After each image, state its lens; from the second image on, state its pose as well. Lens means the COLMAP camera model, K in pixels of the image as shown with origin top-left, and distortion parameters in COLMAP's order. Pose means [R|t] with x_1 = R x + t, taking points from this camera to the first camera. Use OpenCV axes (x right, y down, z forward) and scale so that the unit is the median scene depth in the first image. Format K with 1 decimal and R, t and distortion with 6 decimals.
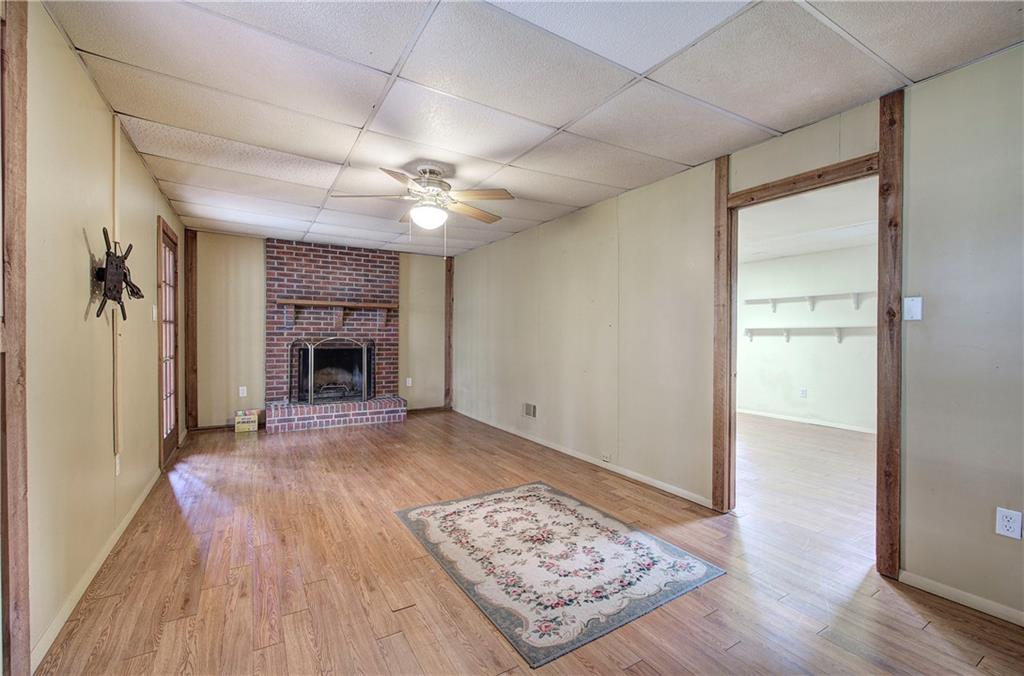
lens RADIAL K [[433.2, 0, 514.4], [0, 433.2, 337.8], [0, 0, 1]] dist [-0.005798, 0.001776]
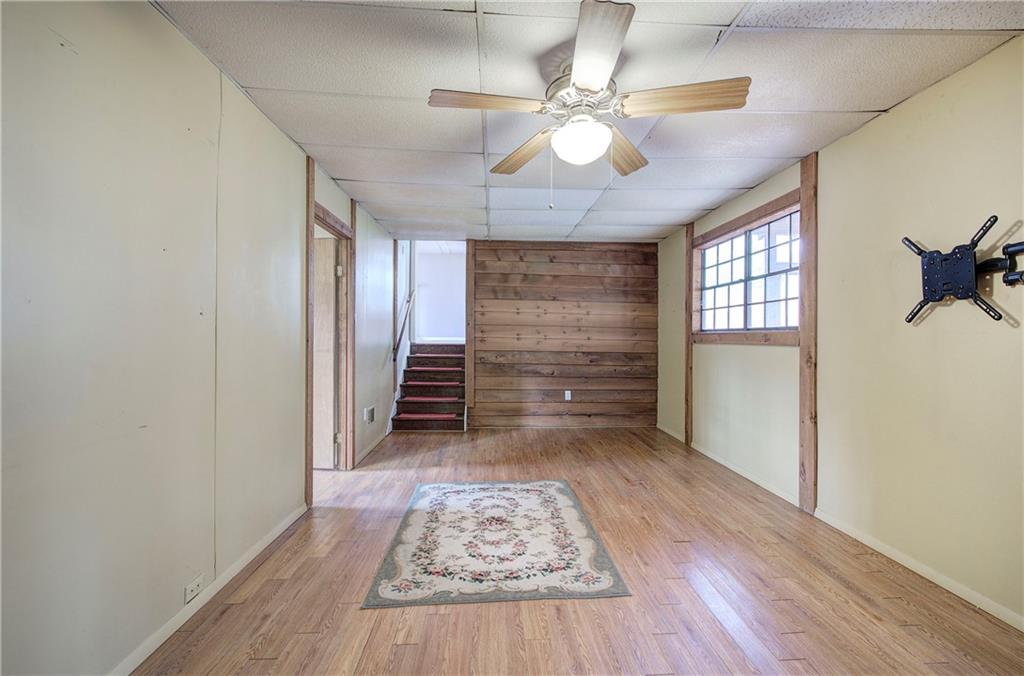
lens RADIAL K [[433.2, 0, 510.9], [0, 433.2, 336.7], [0, 0, 1]] dist [-0.005798, 0.001776]
pose [[-0.874061, -0.009161, 0.485729, -0.425423], [-0.006216, 0.999951, 0.007673, -0.010238], [-0.485776, 0.003688, -0.874075, 1.641091]]
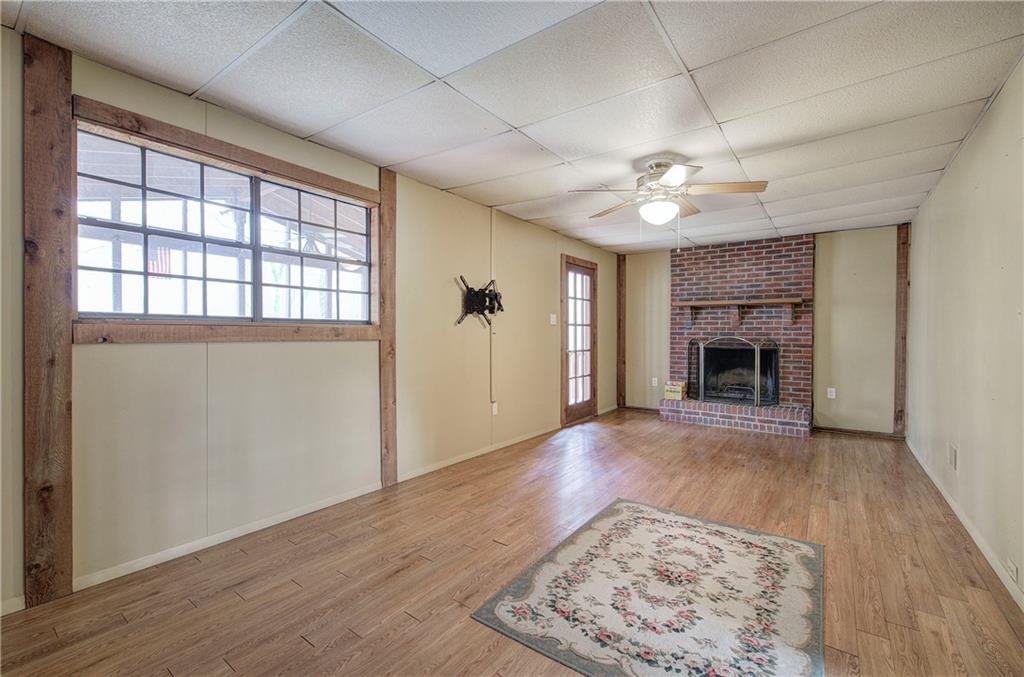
lens RADIAL K [[433.2, 0, 513.8], [0, 433.2, 338.6], [0, 0, 1]] dist [-0.005798, 0.001776]
pose [[0.377495, 0.005890, -0.925993, 0.602709], [-0.006573, 0.999972, 0.003681, 0.004938], [0.925988, 0.004697, 0.377523, 0.343370]]
